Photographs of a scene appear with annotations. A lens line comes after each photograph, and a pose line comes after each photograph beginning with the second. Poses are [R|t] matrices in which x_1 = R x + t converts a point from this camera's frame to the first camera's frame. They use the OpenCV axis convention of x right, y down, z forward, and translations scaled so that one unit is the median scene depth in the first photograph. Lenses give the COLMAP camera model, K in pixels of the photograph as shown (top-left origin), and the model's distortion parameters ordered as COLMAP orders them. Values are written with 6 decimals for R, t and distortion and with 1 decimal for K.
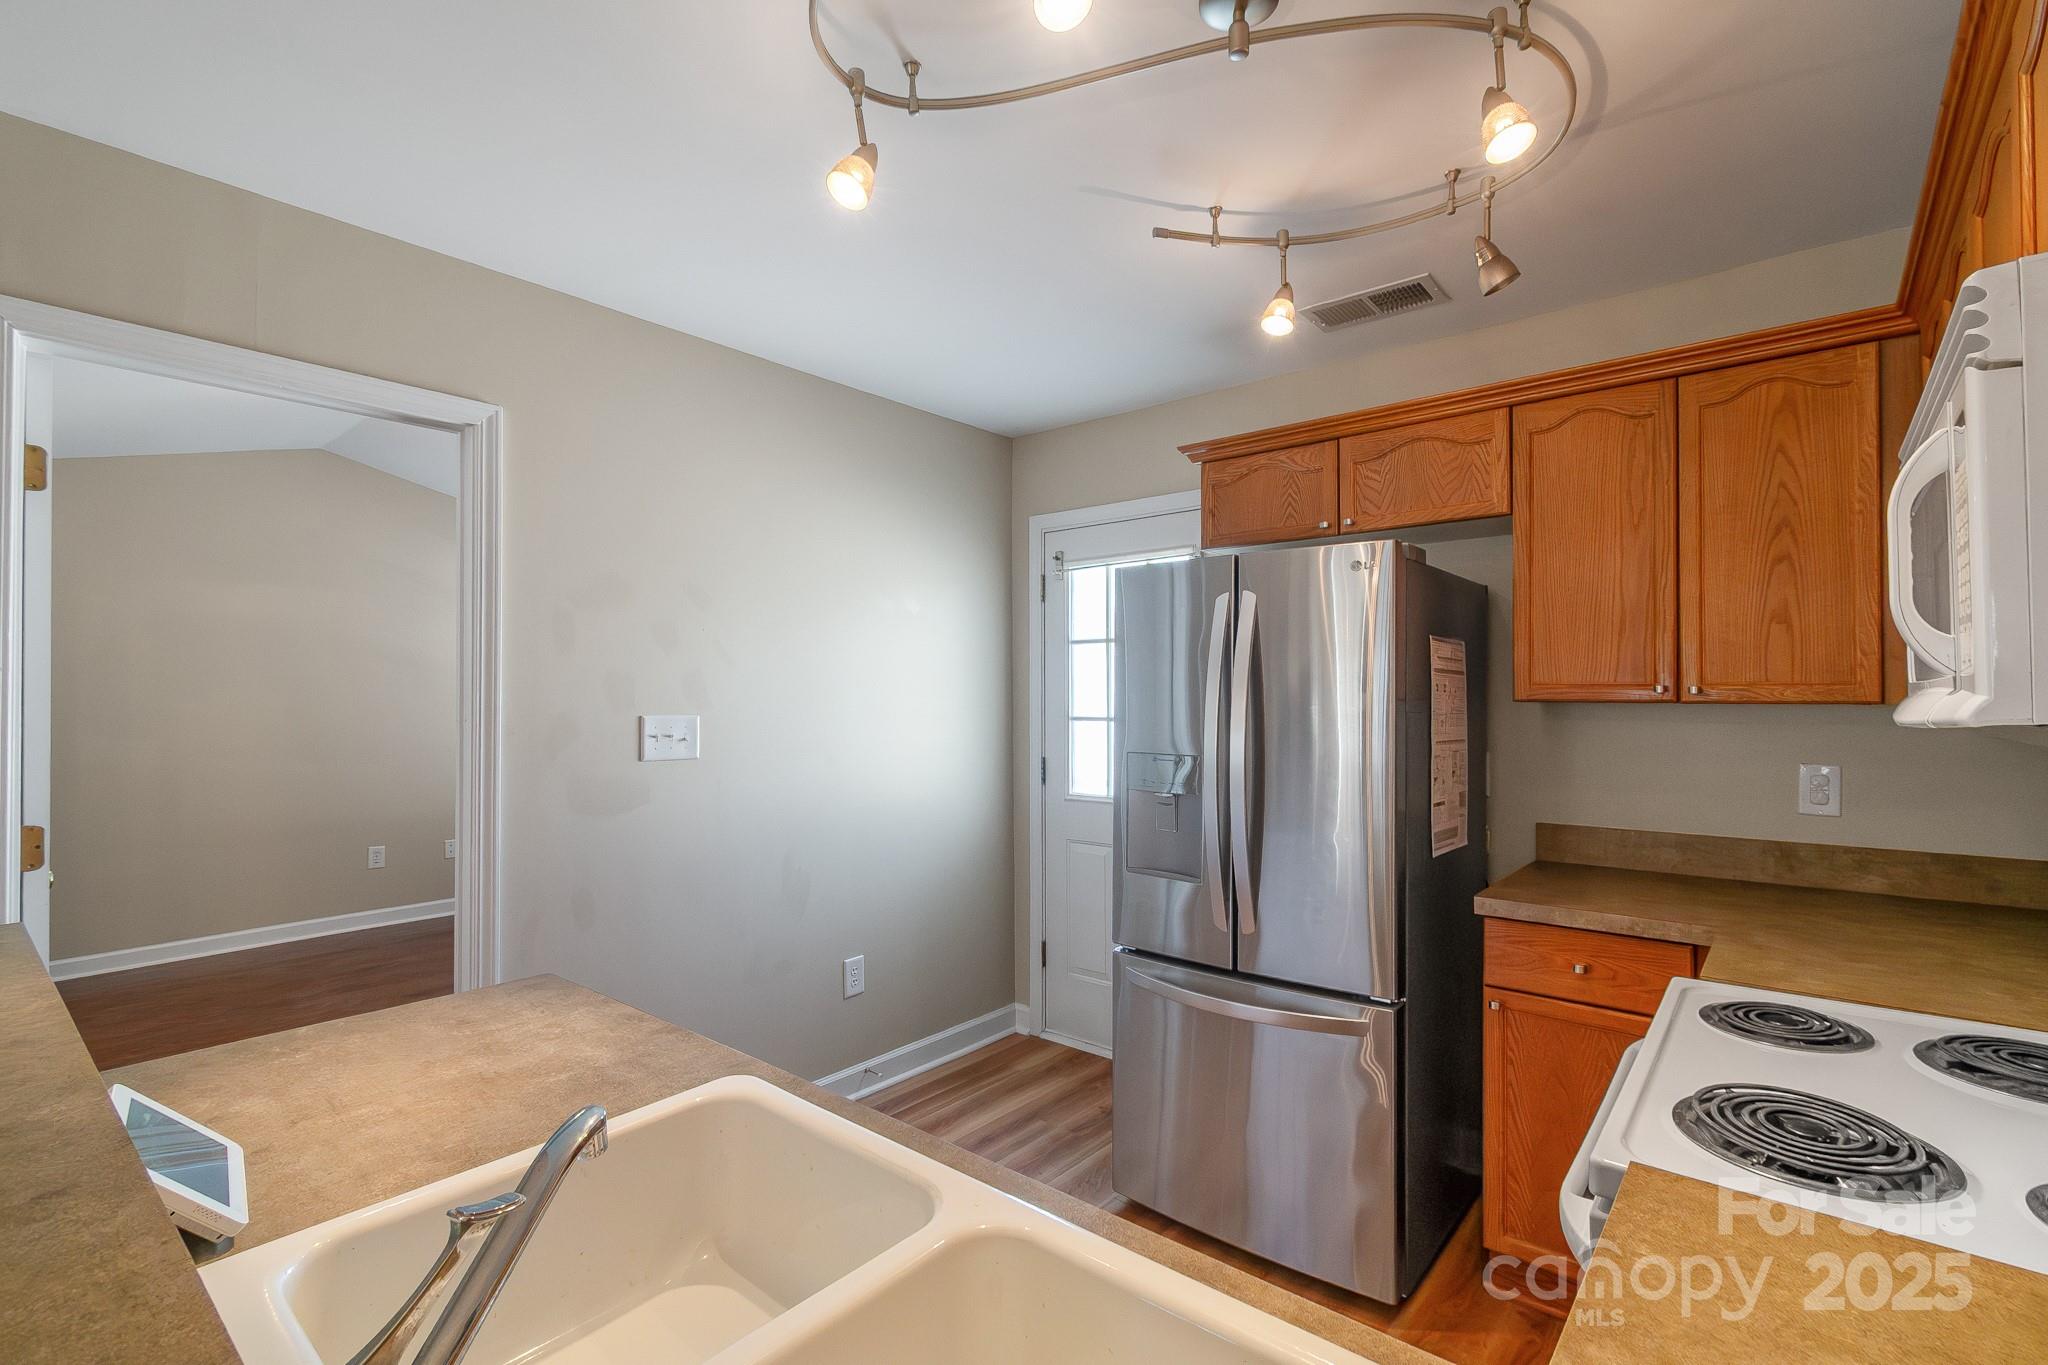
lens RADIAL K [[917.6, 0, 1031.3], [0, 917.6, 679.5], [0, 0, 1]] dist [0.004587, -0.001003]
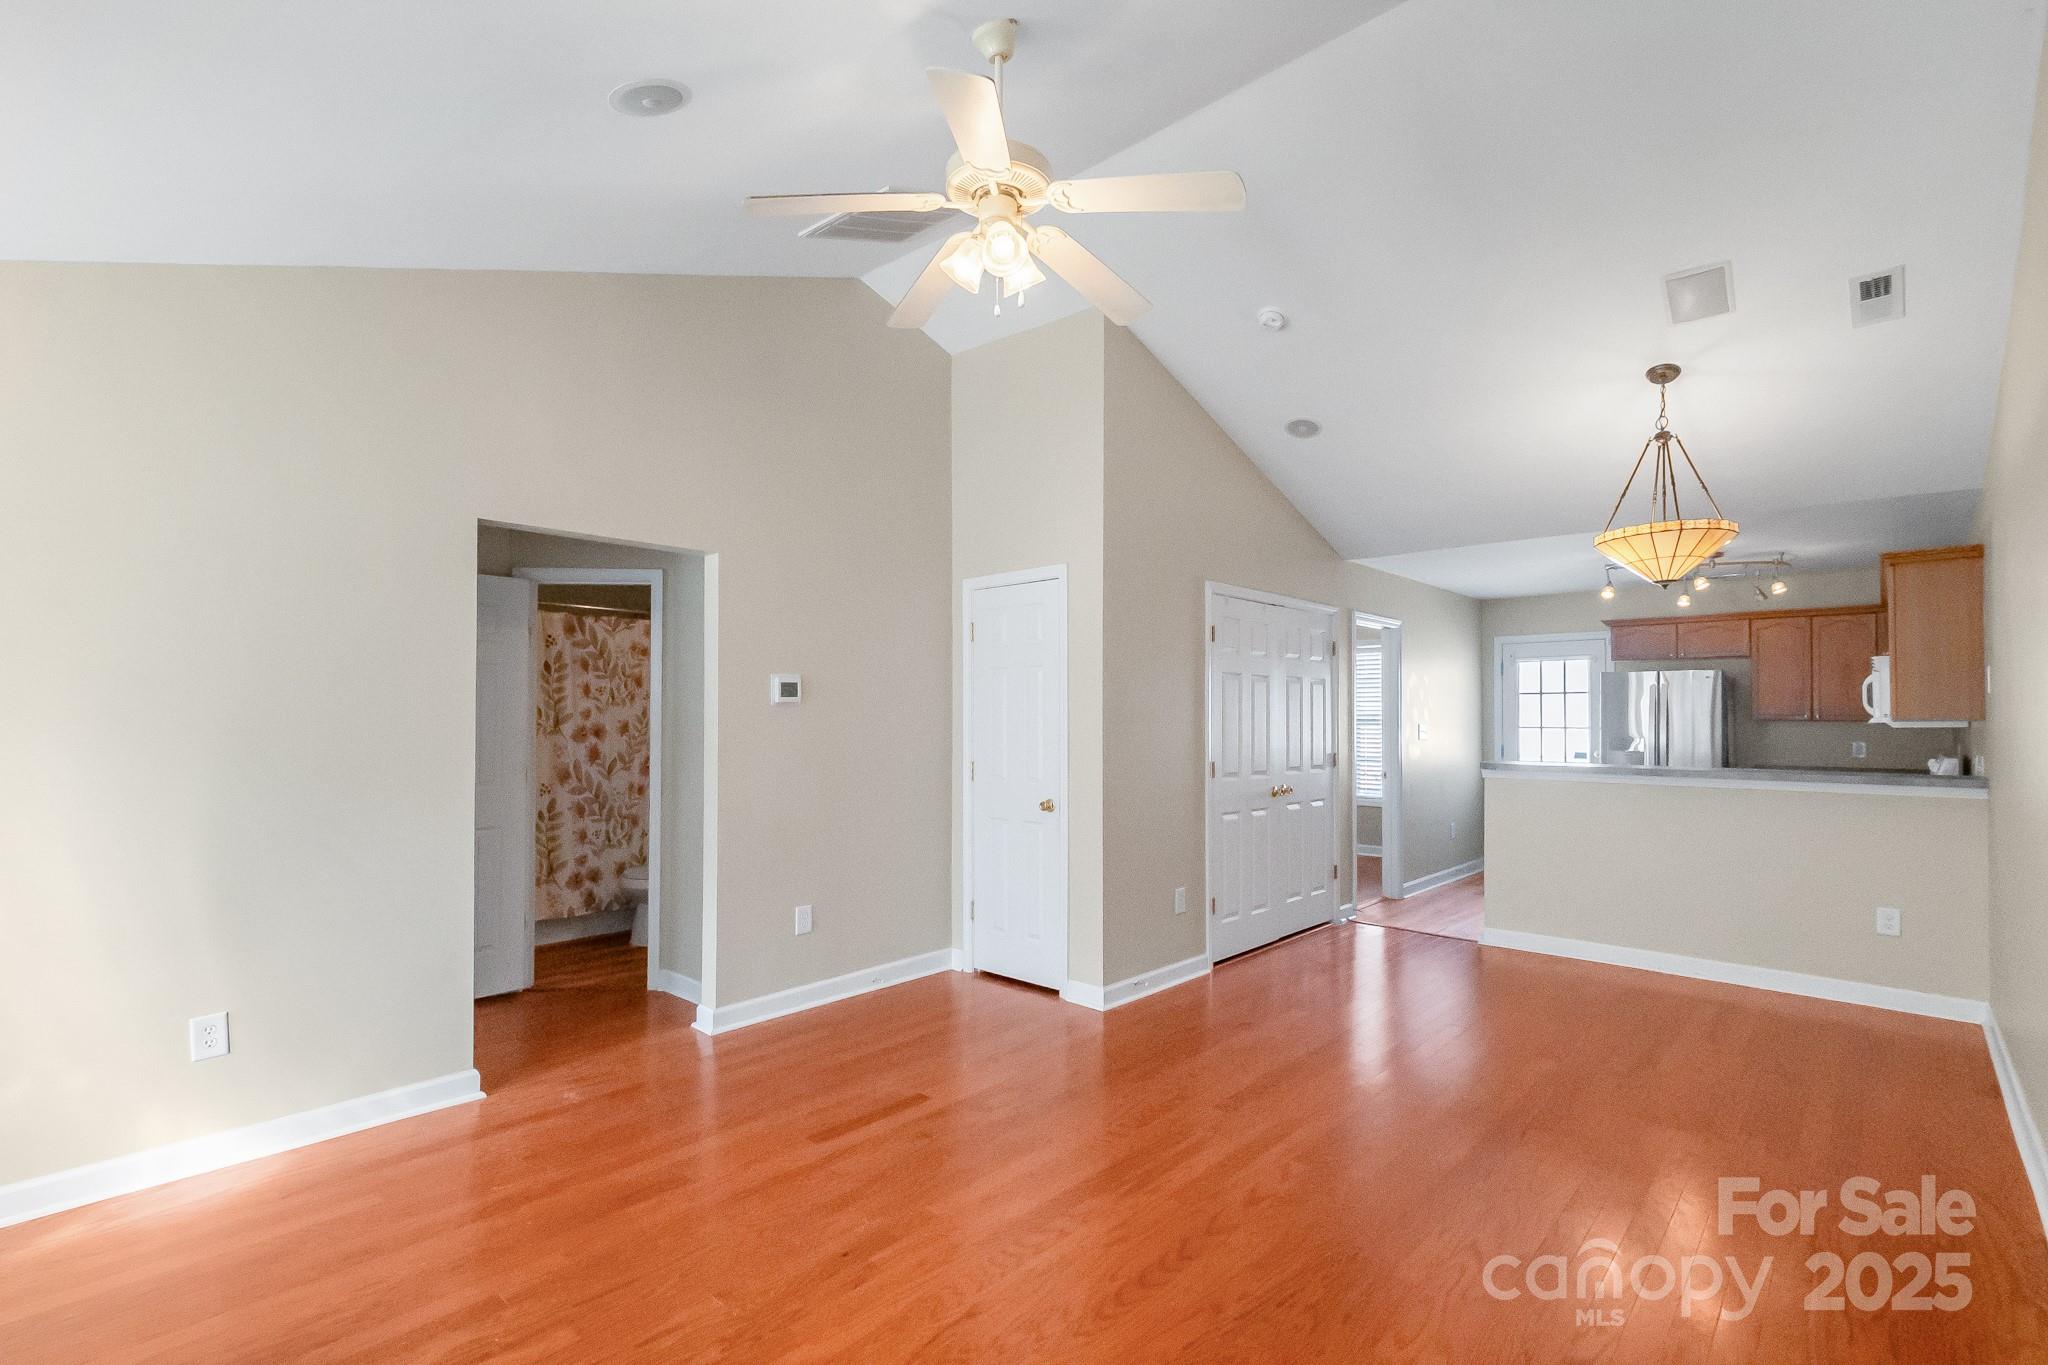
lens RADIAL K [[917.6, 0, 1004.9], [0, 917.6, 702.1], [0, 0, 1]] dist [0.004587, -0.001003]
pose [[0.997858, 0.003551, -0.065315, -1.683610], [-0.003174, 0.999978, 0.005865, -0.043949], [0.065334, -0.005645, 0.997847, -2.120282]]
